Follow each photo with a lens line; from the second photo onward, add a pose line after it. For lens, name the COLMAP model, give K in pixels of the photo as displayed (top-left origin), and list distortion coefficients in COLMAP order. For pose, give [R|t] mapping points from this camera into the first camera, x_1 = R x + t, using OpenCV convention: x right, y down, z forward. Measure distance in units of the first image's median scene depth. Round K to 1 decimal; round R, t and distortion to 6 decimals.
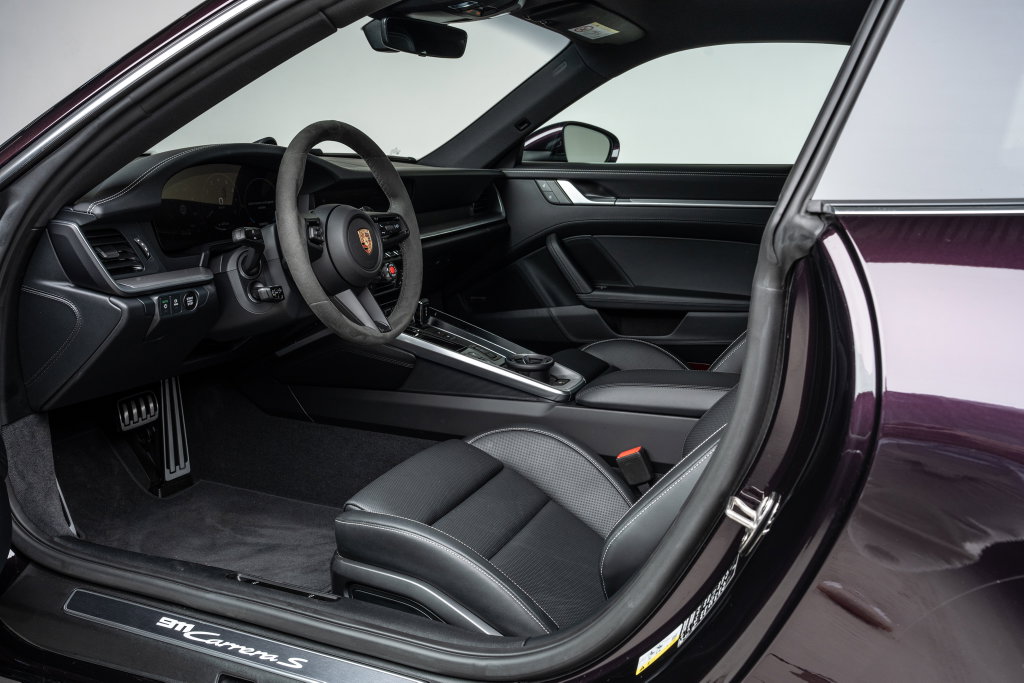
lens RADIAL K [[992.4, 0, 508.4], [0, 992.4, 340.4], [0, 0, 1]] dist [-0.011951, 0.000000]
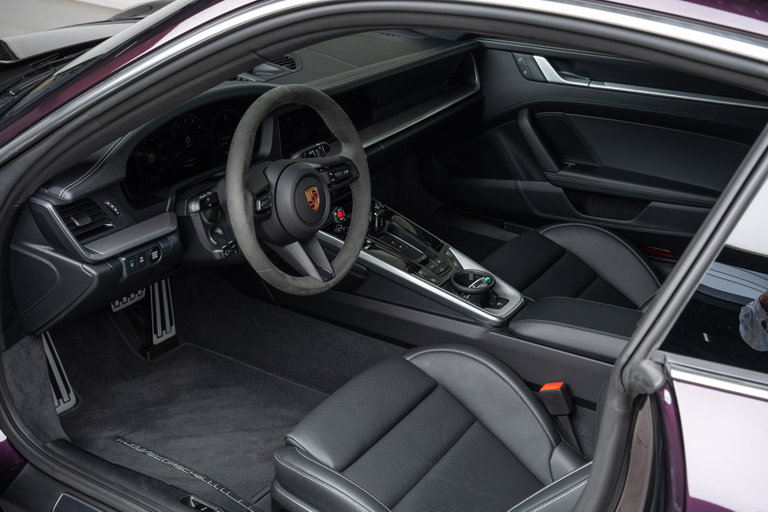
lens RADIAL K [[989.5, 0, 385.4], [0, 989.5, 256.5], [0, 0, 1]] dist [0.060875, 0.000000]
pose [[0.986266, 0.073944, -0.147690, 0.095639], [-0.038624, 0.972648, 0.229049, -0.277714], [0.160587, -0.220199, 0.962146, -0.043763]]
